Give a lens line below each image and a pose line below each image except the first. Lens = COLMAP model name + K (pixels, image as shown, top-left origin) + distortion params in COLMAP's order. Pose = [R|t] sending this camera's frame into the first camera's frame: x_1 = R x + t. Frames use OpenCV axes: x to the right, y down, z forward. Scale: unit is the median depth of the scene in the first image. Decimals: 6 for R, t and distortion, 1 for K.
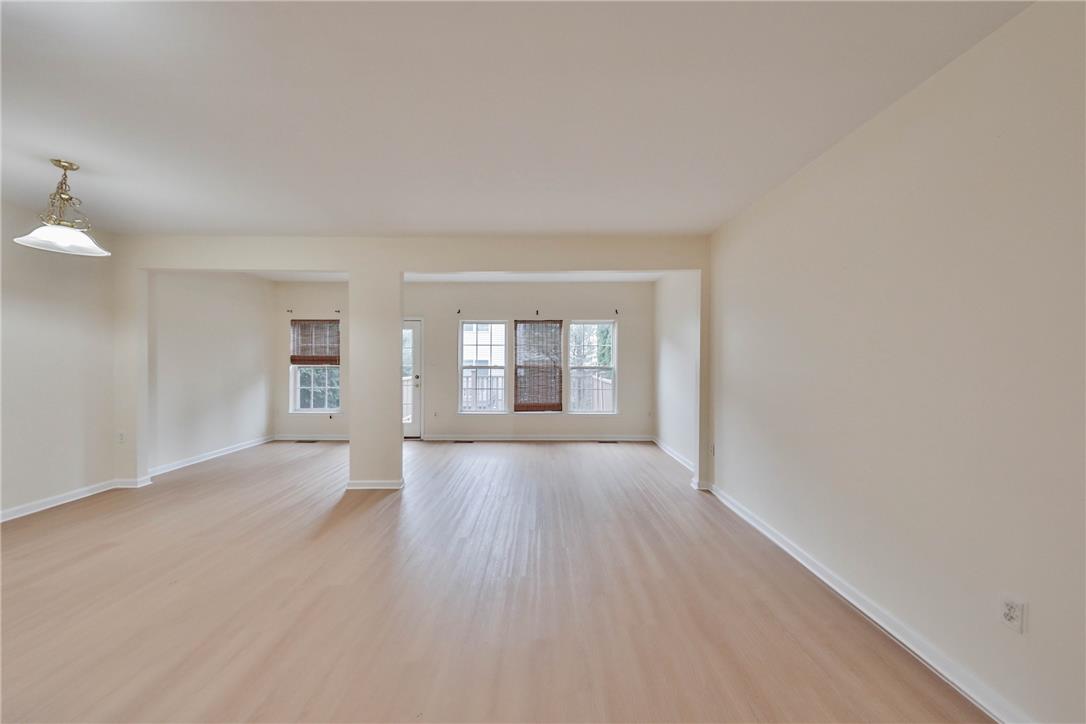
lens RADIAL K [[381.7, 0, 553.9], [0, 381.7, 357.3], [0, 0, 1]] dist [0.002007, -0.000299]
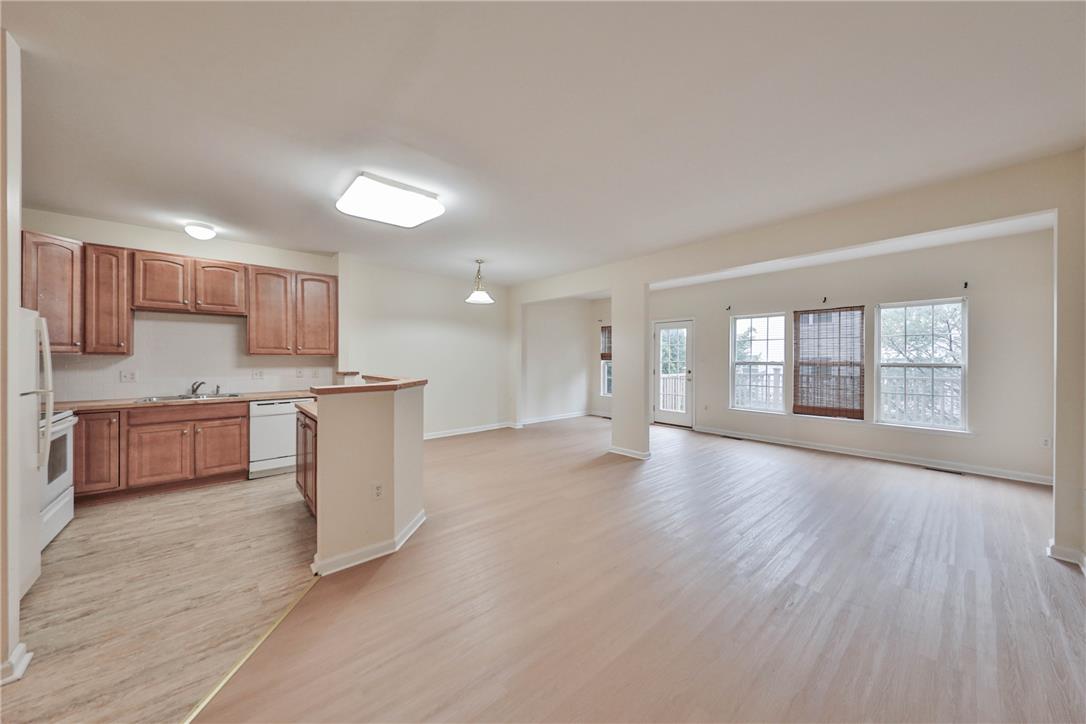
lens RADIAL K [[381.7, 0, 539.8], [0, 381.7, 360.9], [0, 0, 1]] dist [0.002007, -0.000299]
pose [[0.641085, 0.003735, -0.767461, 0.205677], [0.006435, 0.999927, 0.010242, 0.005918], [0.767443, -0.011505, 0.641014, -0.030962]]
